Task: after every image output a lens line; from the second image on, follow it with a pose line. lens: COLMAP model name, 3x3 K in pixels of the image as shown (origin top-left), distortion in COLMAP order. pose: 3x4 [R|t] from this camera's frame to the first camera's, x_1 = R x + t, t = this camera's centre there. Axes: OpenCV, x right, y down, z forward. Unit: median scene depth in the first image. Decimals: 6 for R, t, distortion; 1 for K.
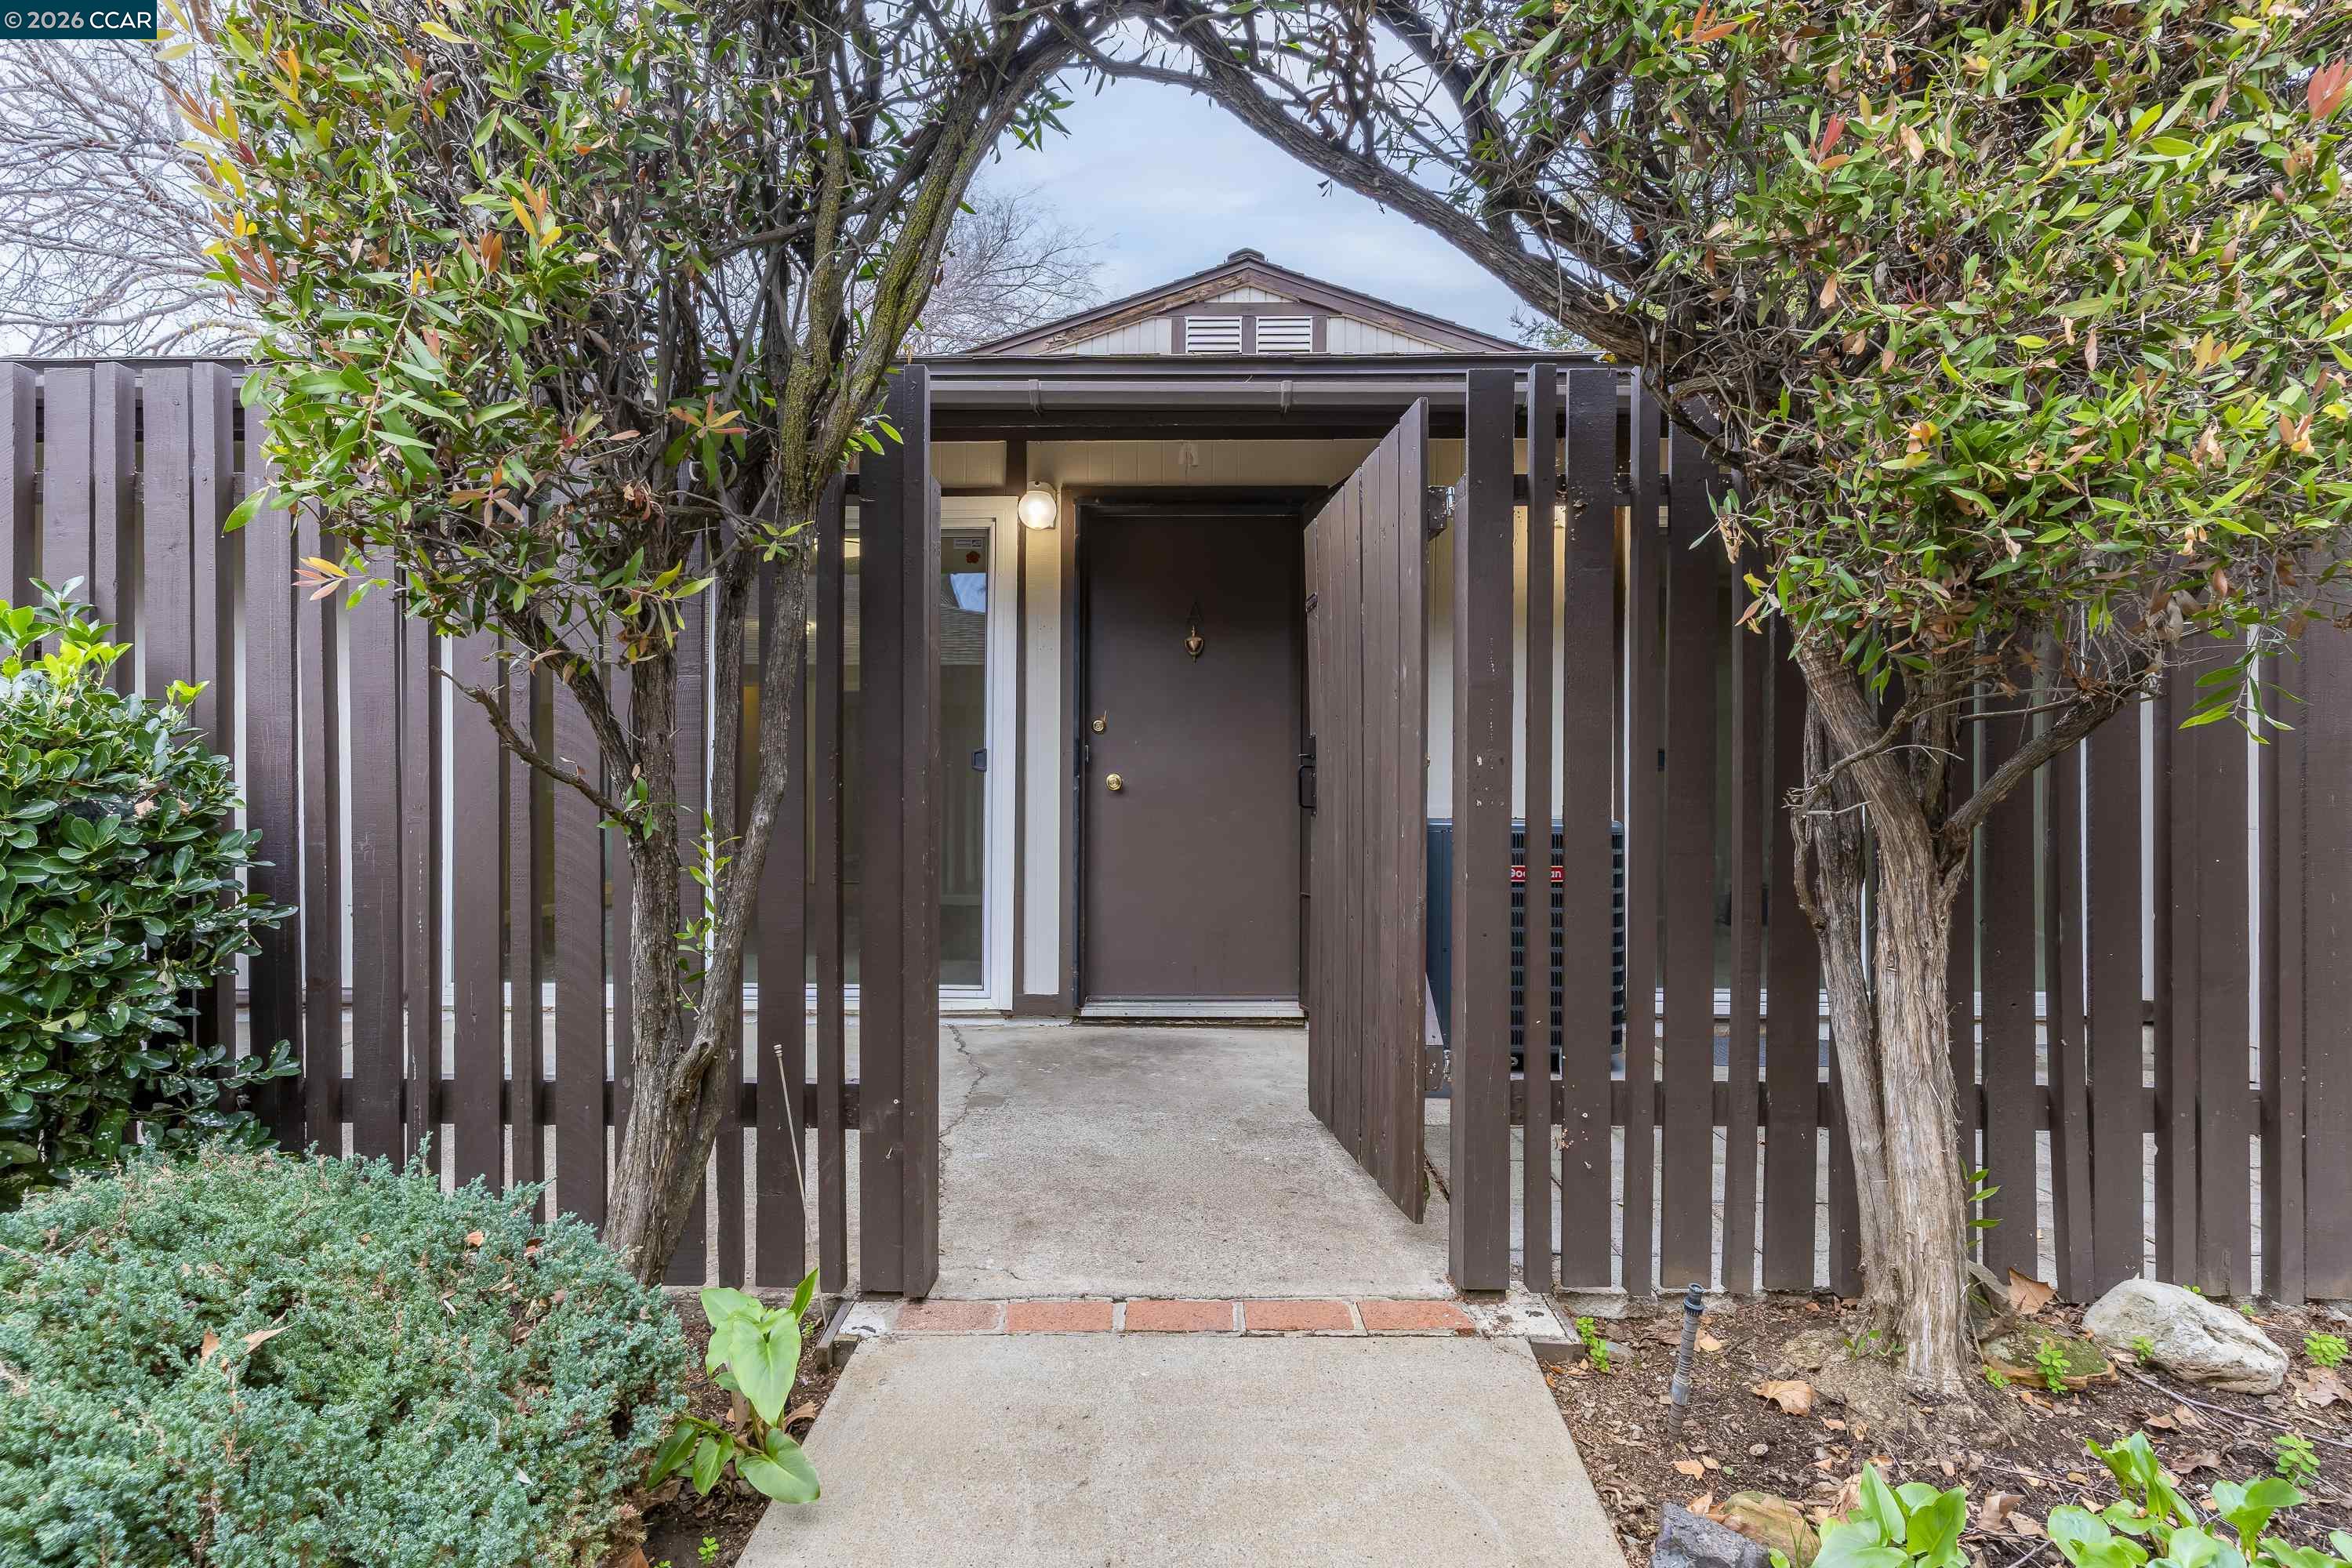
lens RADIAL K [[1123.6, 0, 1147.2], [0, 1123.6, 805.7], [0, 0, 1]] dist [0.000241, 0.000927]
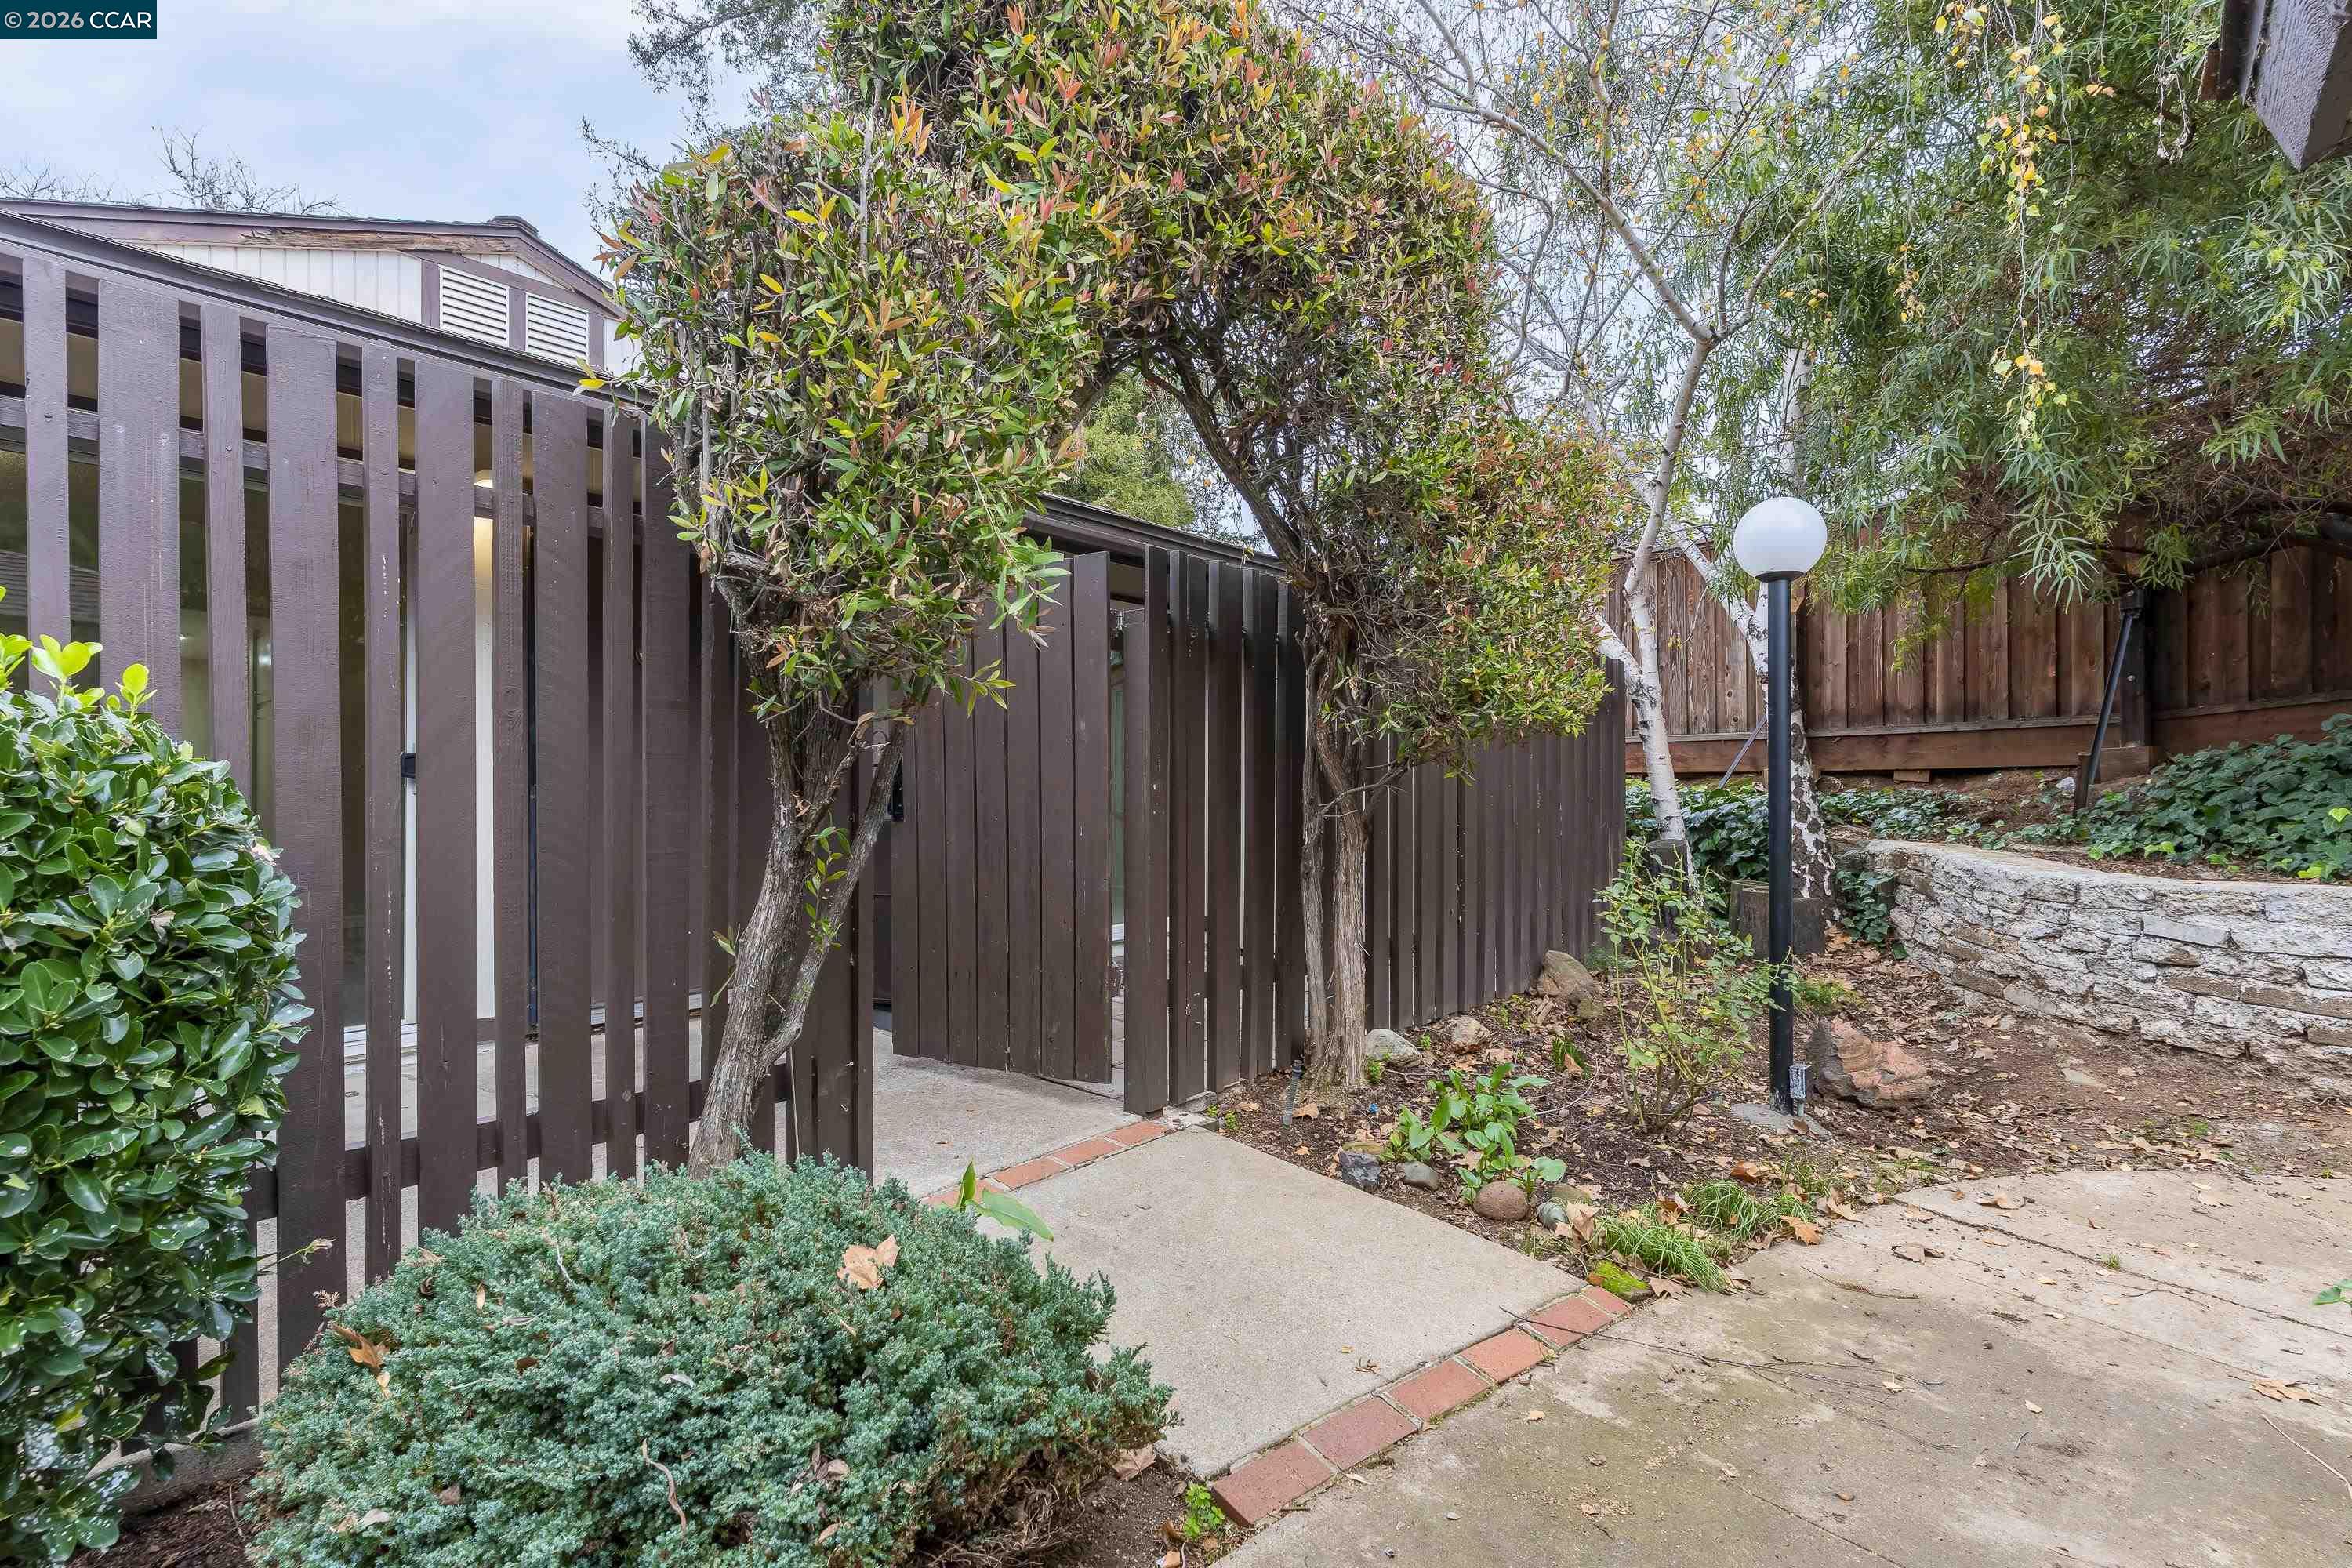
lens RADIAL K [[1117.0, 0, 1181.5], [0, 1117.0, 786.5], [0, 0, 1]] dist [0.003540, 0.000611]
pose [[0.636865, -0.003901, 0.770965, -0.922350], [0.011721, 0.999921, -0.004622, -0.028877], [-0.770886, 0.011980, 0.636861, -0.061442]]
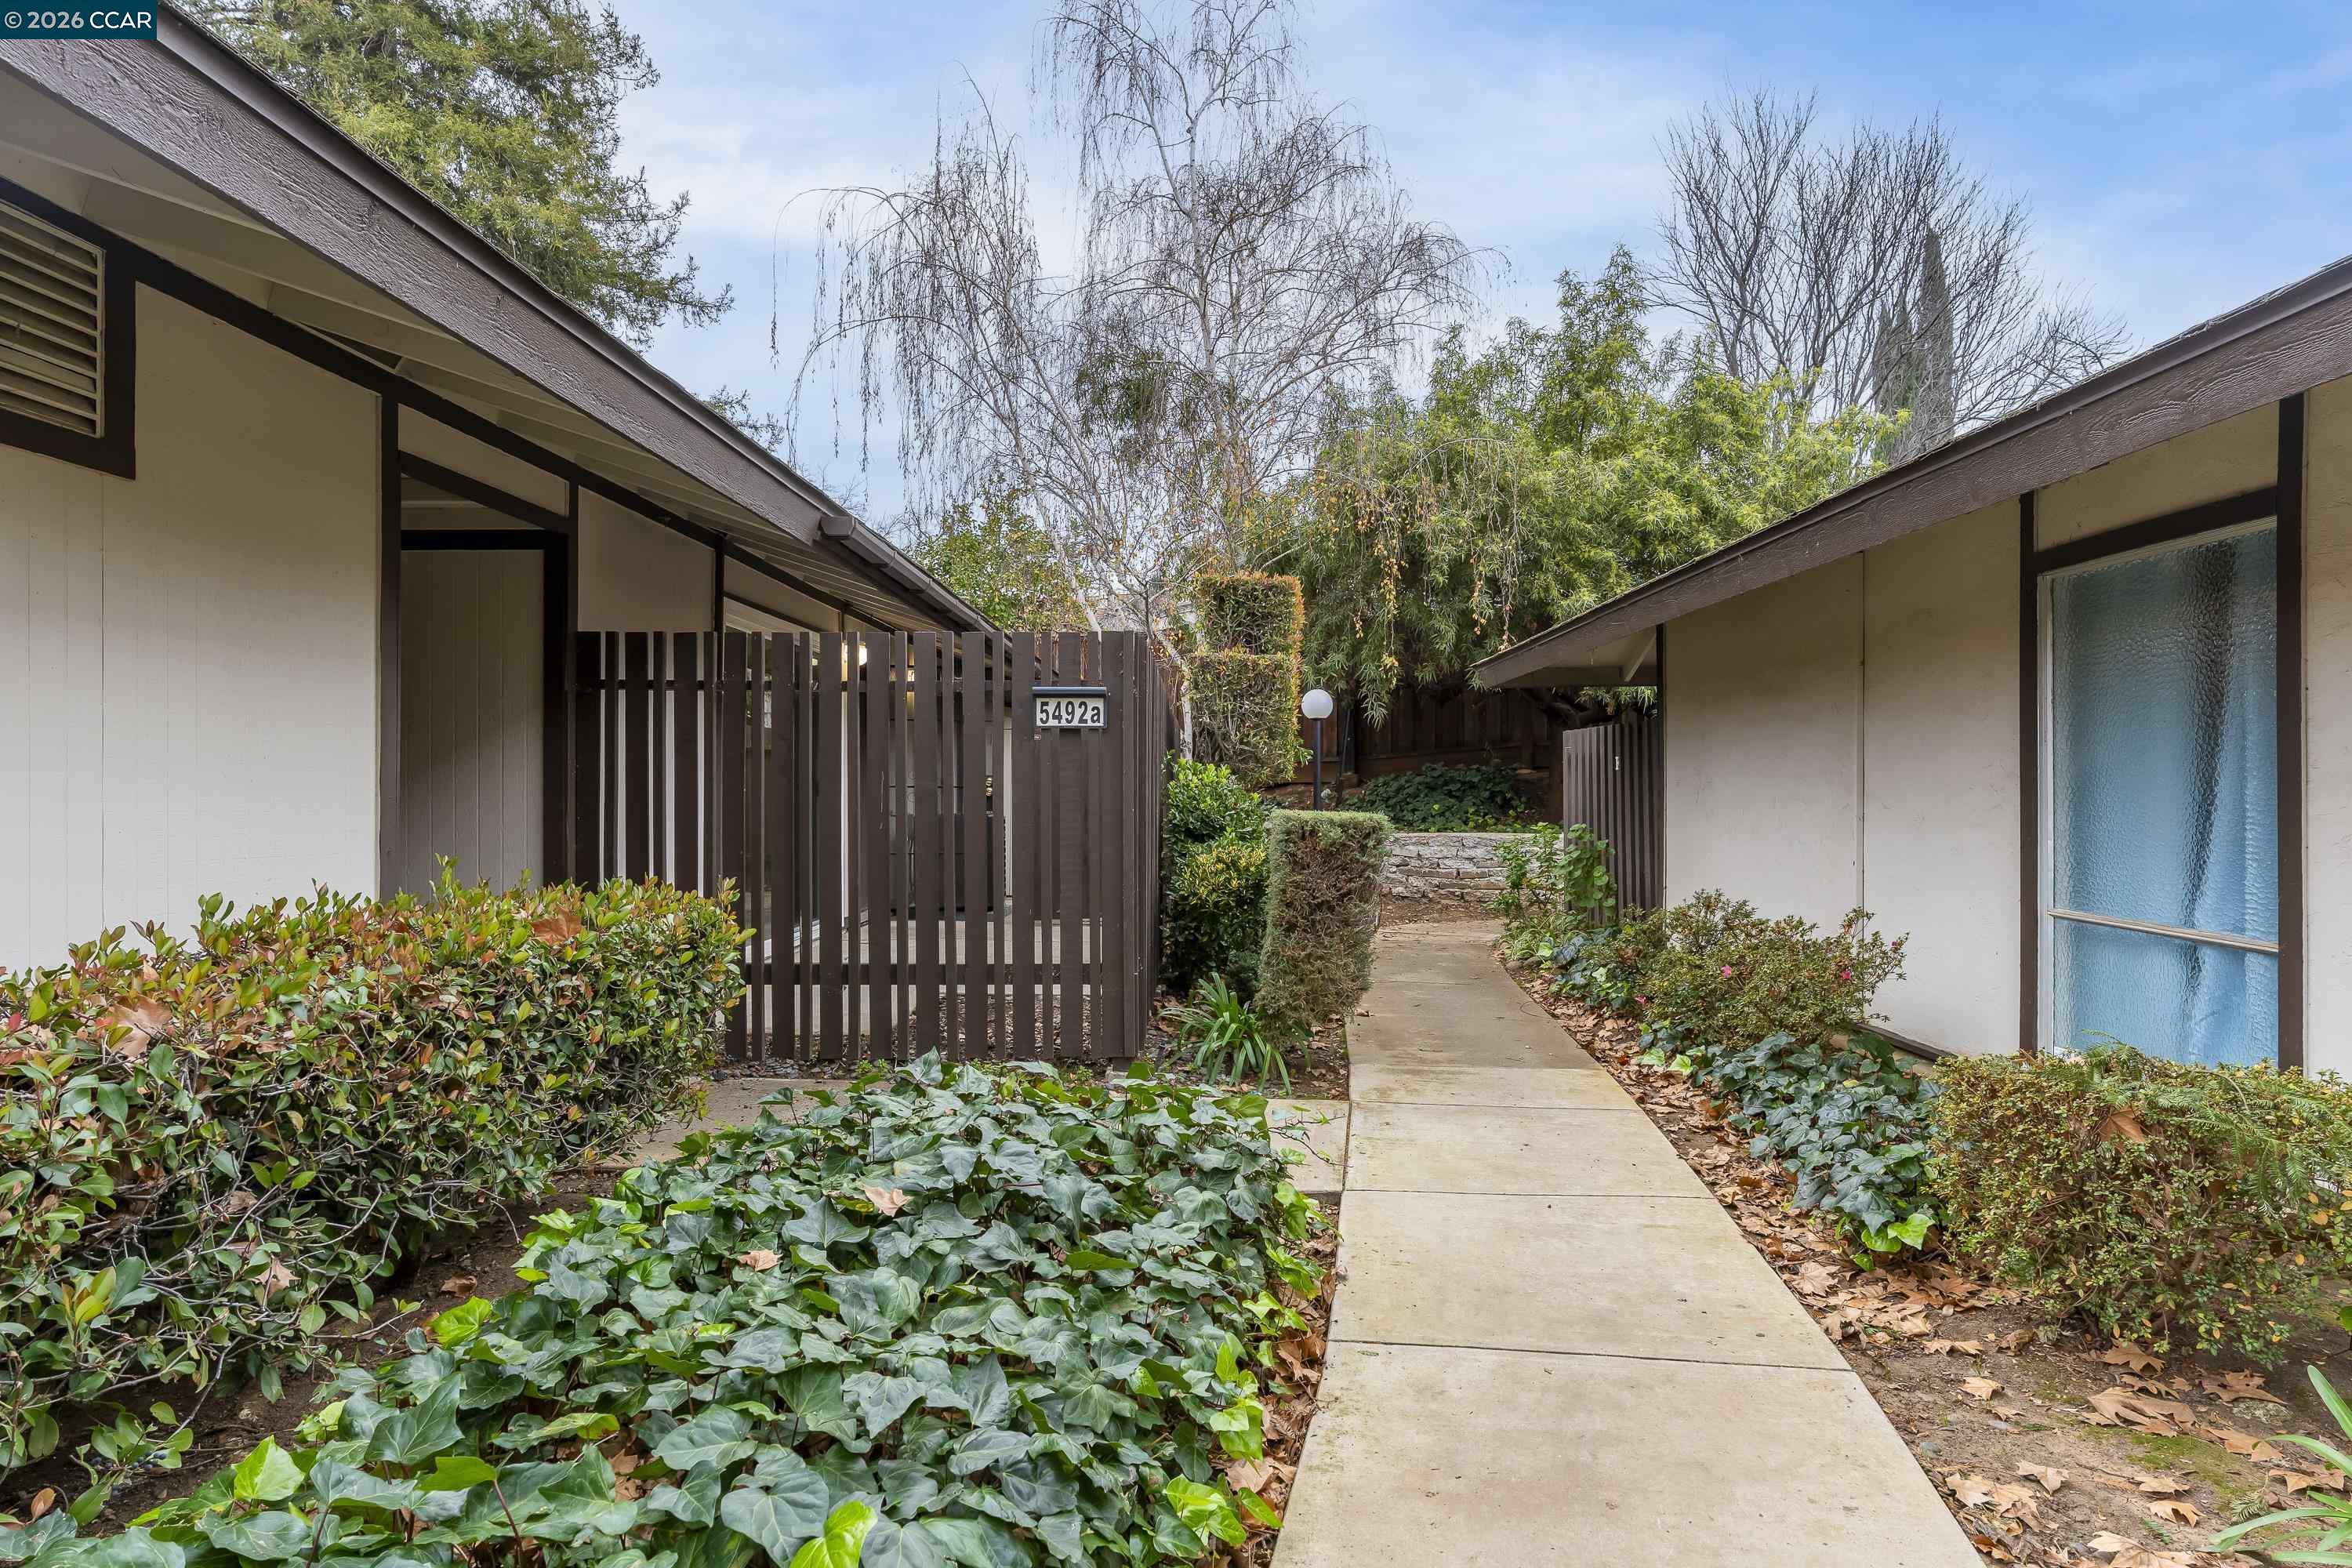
lens RADIAL K [[1317.3, 0, 1192.7], [0, 1317.3, 788.9], [0, 0, 1]] dist [0.019297, 0.004492]
pose [[-0.007772, -0.009127, 0.999928, -4.352653], [0.007583, 0.999929, 0.009186, -0.119039], [-0.999941, 0.007654, -0.007702, 0.861679]]
